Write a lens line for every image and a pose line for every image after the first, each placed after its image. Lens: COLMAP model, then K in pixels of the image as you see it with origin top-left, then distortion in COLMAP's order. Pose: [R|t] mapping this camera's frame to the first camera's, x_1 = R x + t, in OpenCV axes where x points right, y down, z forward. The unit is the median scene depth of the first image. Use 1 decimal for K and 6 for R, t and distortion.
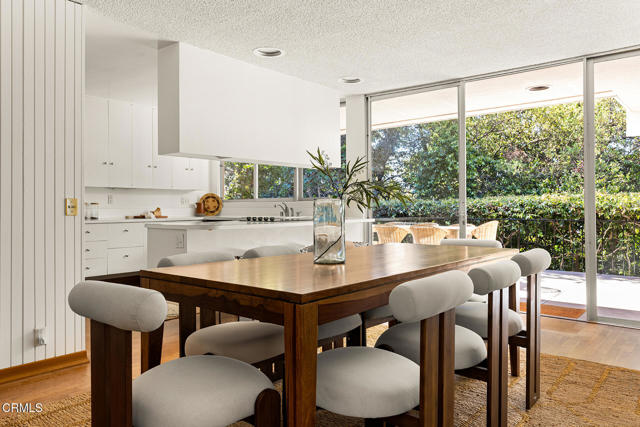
lens RADIAL K [[480.3, 0, 319.4], [0, 480.3, 209.9], [0, 0, 1]] dist [0.001089, 0.003019]
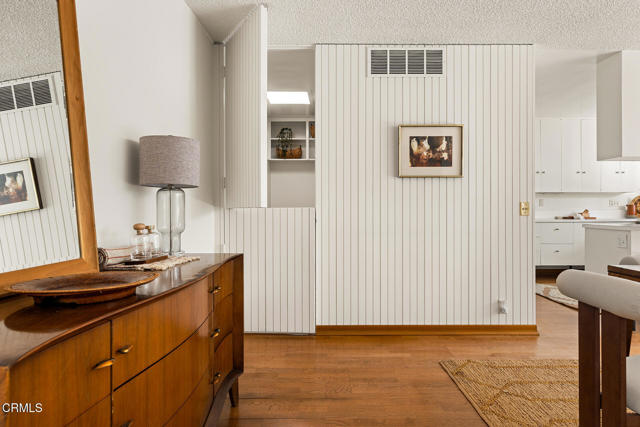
lens RADIAL K [[389.5, 0, 322.7], [0, 389.5, 216.1], [0, 0, 1]] dist [0.000018, -0.001168]
pose [[0.636933, 0.016022, -0.770753, -0.041034], [-0.005824, 0.999855, 0.015972, -0.000222], [0.770897, -0.005685, 0.636934, -0.035672]]
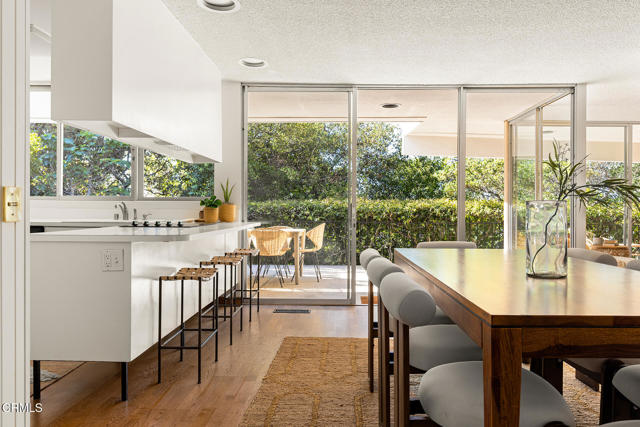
lens RADIAL K [[449.4, 0, 320.1], [0, 449.4, 210.8], [0, 0, 1]] dist [-0.031284, -0.001340]
pose [[0.779473, 0.009285, 0.626367, -0.348497], [-0.008473, 0.999955, -0.004278, -0.000332], [-0.626379, -0.001972, 0.779516, 0.295712]]
